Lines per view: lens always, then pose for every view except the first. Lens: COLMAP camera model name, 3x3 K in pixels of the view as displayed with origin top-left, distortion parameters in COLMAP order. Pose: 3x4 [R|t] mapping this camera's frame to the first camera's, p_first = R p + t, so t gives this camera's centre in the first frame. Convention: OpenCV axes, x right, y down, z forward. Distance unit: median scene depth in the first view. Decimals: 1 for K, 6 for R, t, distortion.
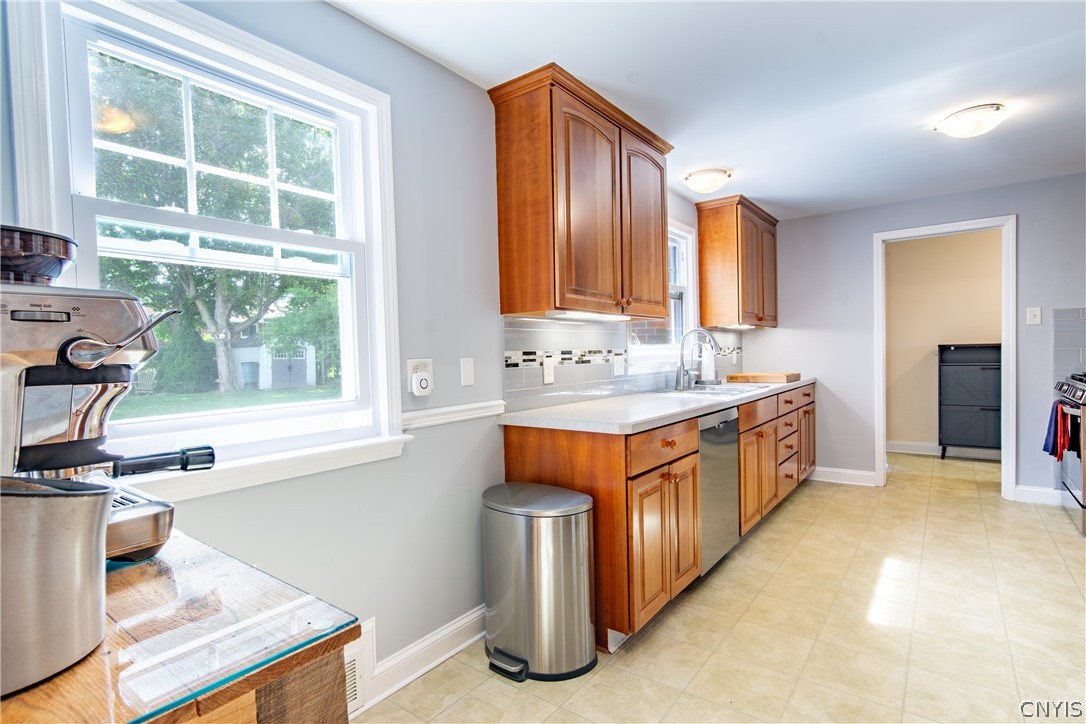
lens RADIAL K [[520.7, 0, 548.8], [0, 520.7, 364.4], [0, 0, 1]] dist [-0.001353, -0.000204]
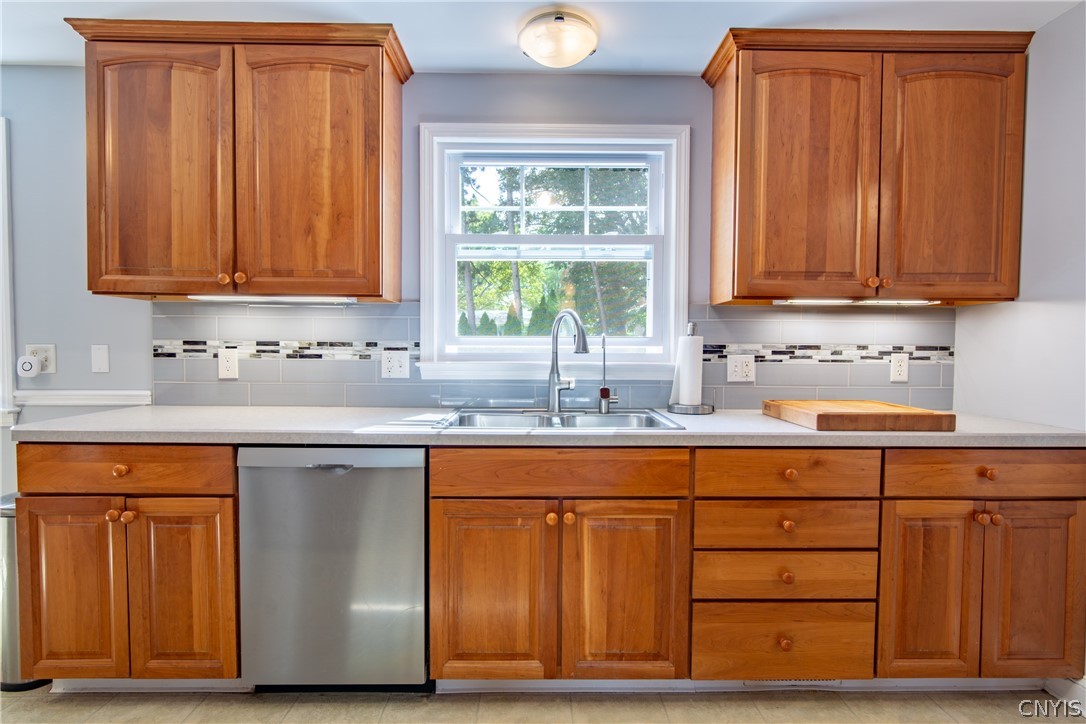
lens RADIAL K [[520.7, 0, 544.6], [0, 520.7, 365.4], [0, 0, 1]] dist [-0.001353, -0.000204]
pose [[0.608740, 0.040457, -0.792337, 0.968642], [-0.038575, 0.999027, 0.021374, -0.022981], [0.792431, 0.017553, 0.609709, 0.858686]]
